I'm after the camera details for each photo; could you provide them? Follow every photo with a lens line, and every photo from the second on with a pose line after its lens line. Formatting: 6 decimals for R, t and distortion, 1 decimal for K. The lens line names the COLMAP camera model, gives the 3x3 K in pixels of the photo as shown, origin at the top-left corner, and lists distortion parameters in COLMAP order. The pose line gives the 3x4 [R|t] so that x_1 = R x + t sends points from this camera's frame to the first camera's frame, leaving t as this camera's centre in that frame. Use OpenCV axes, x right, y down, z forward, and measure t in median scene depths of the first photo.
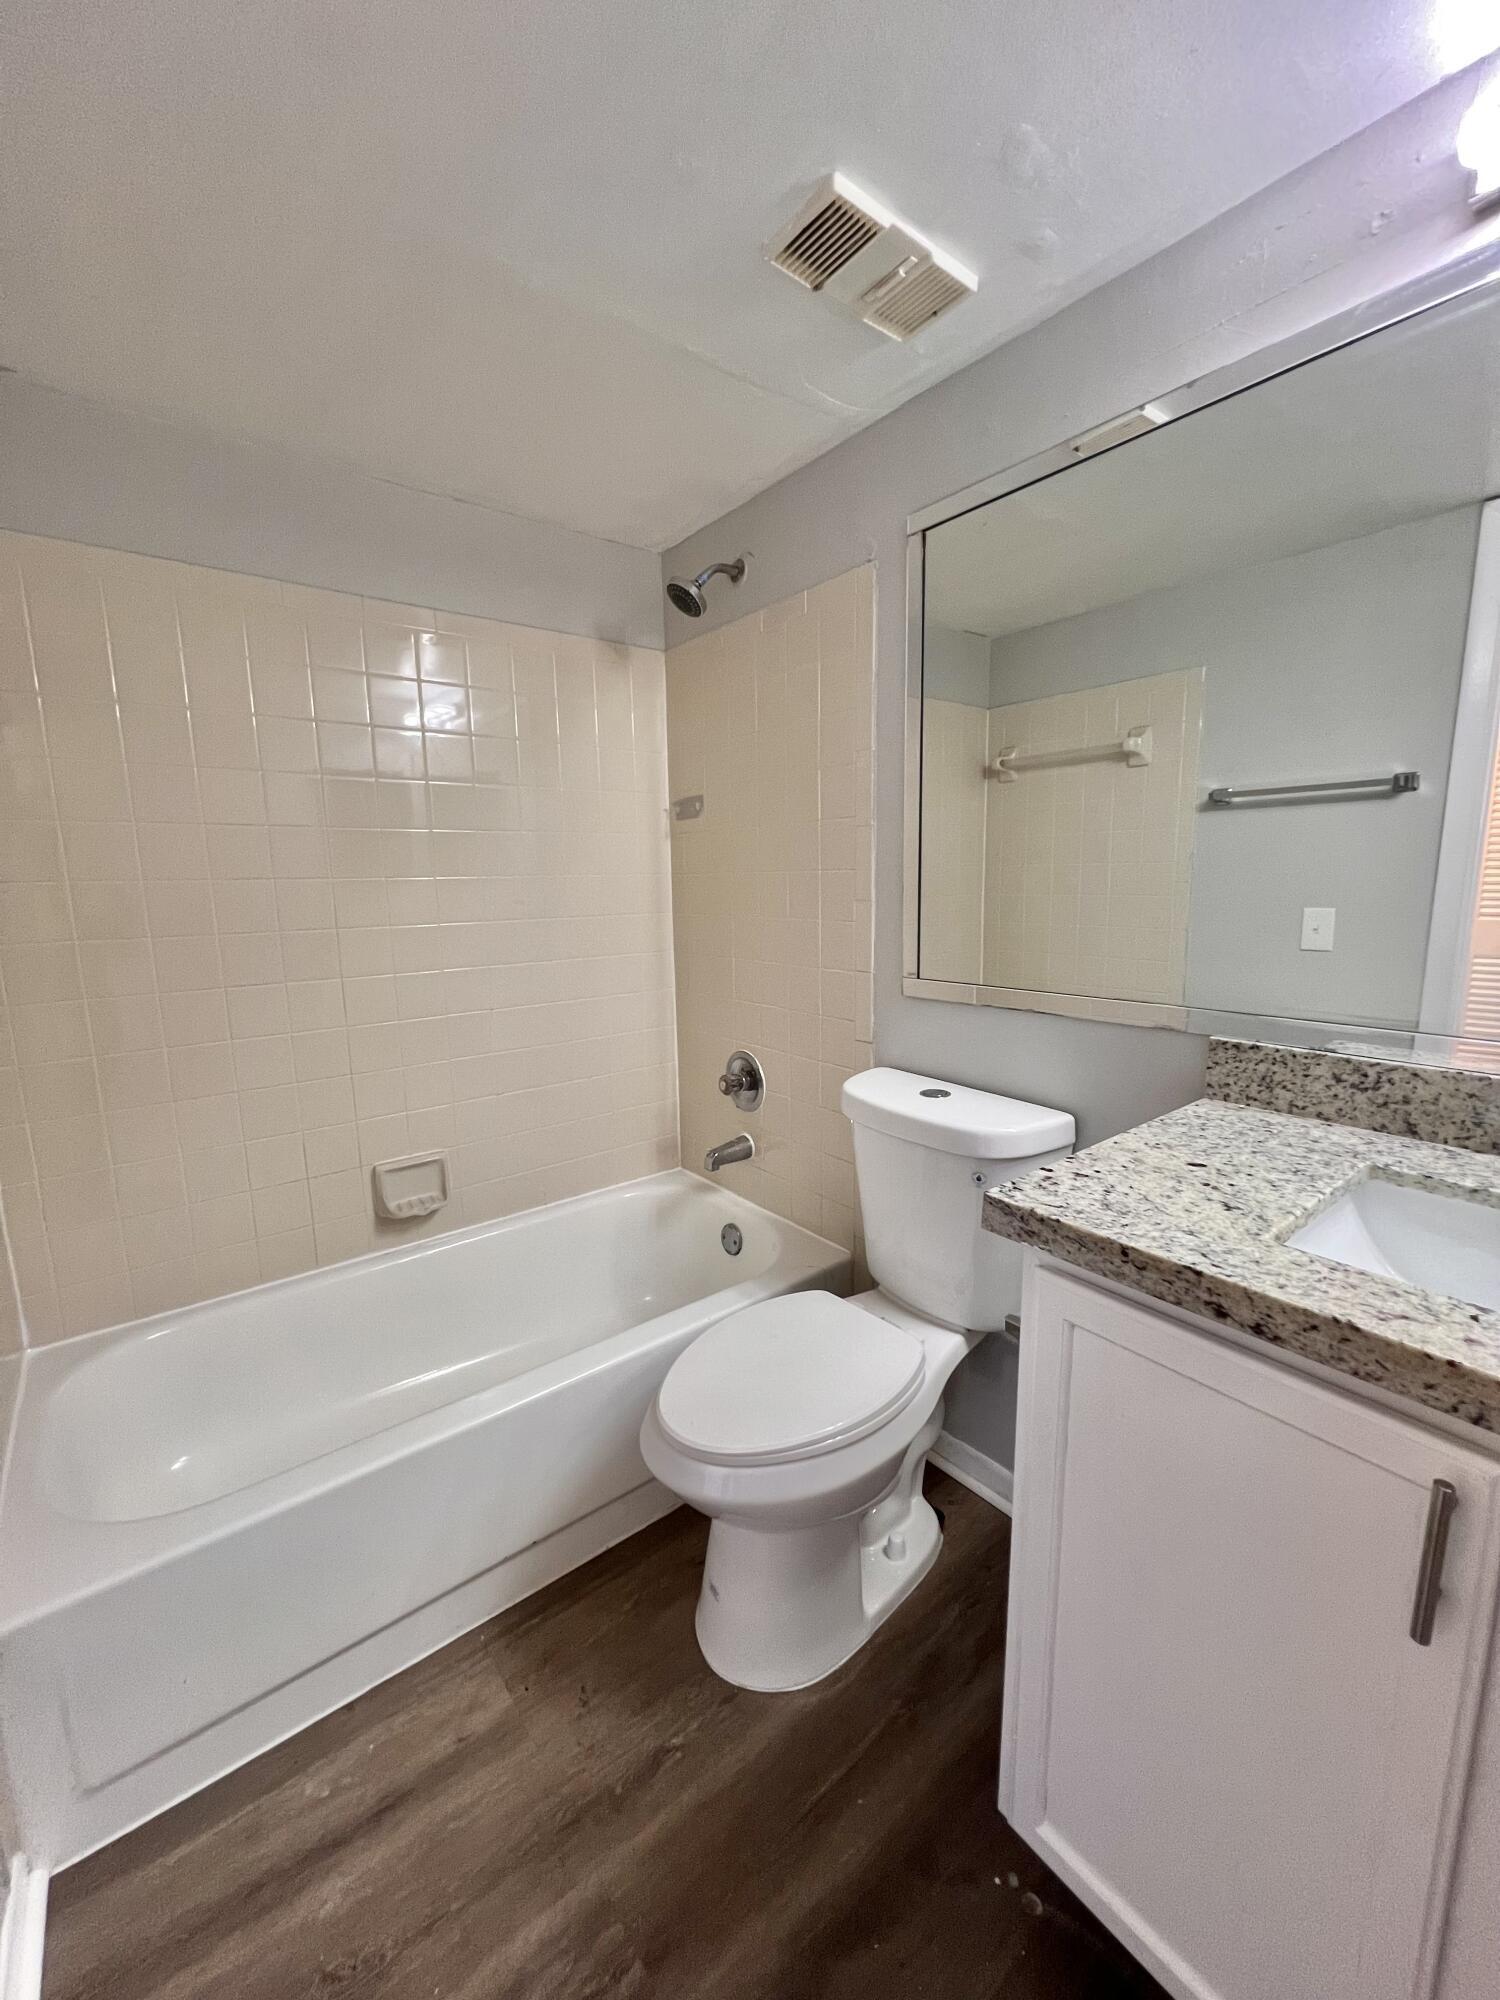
lens RADIAL K [[801.3, 0, 754.0], [0, 801.3, 1003.4], [0, 0, 1]] dist [-0.005305, 0.000480]
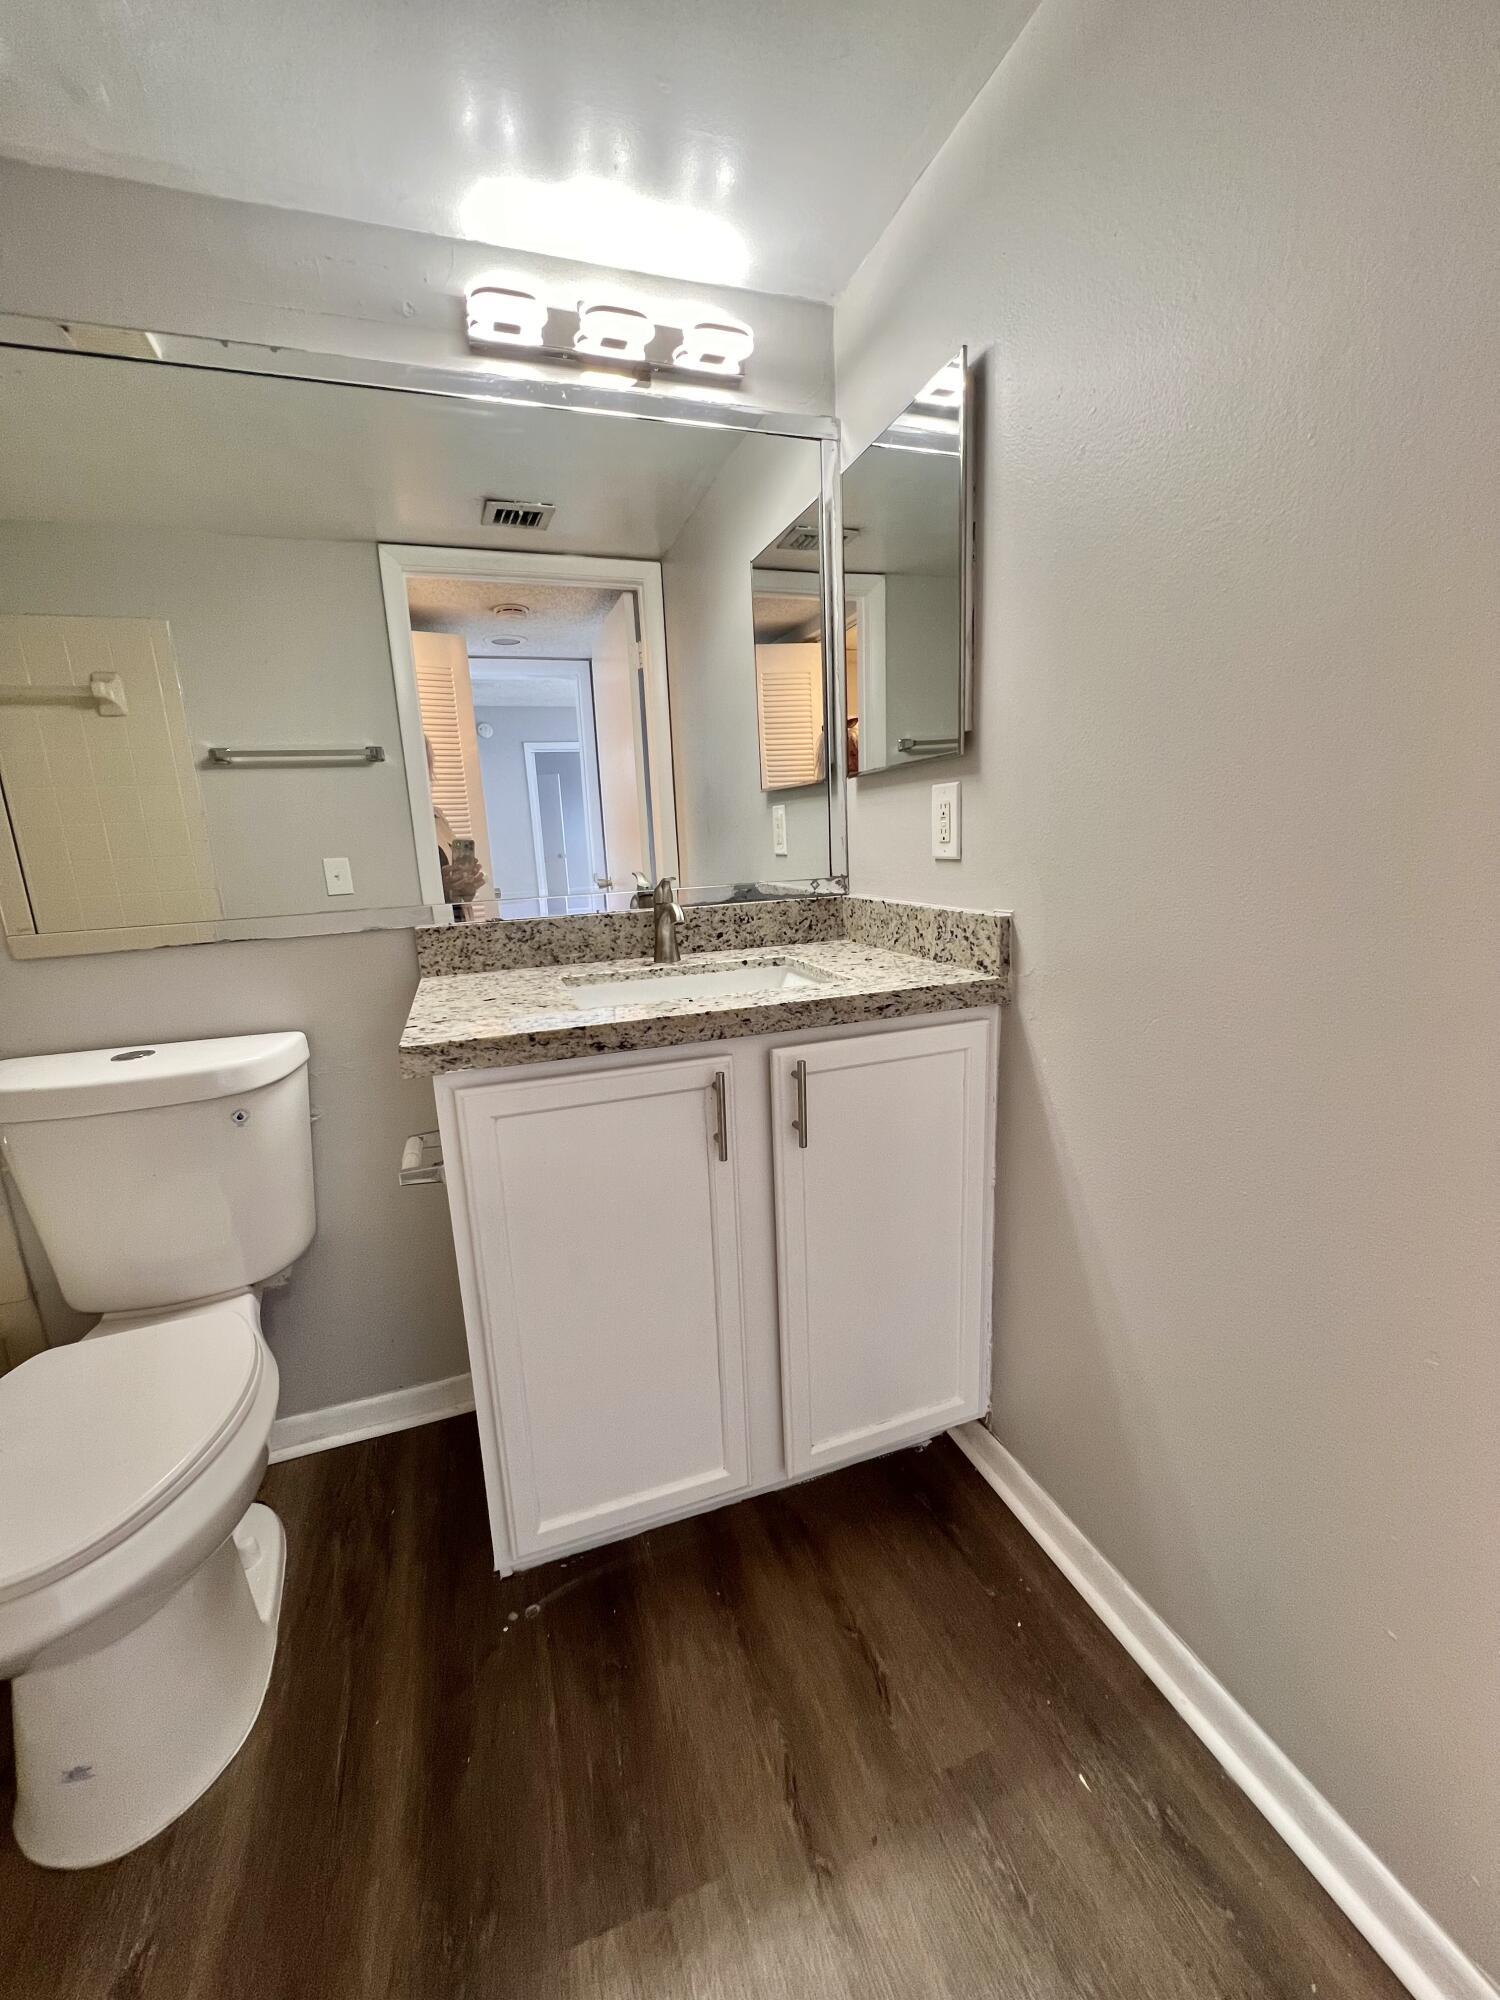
lens RADIAL K [[801.3, 0, 754.0], [0, 801.3, 1003.4], [0, 0, 1]] dist [-0.005305, 0.000480]
pose [[0.325765, -0.195316, 0.925056, -0.452636], [0.192911, 0.971576, 0.137203, 0.092942], [-0.925561, 0.133758, 0.354184, 0.103341]]
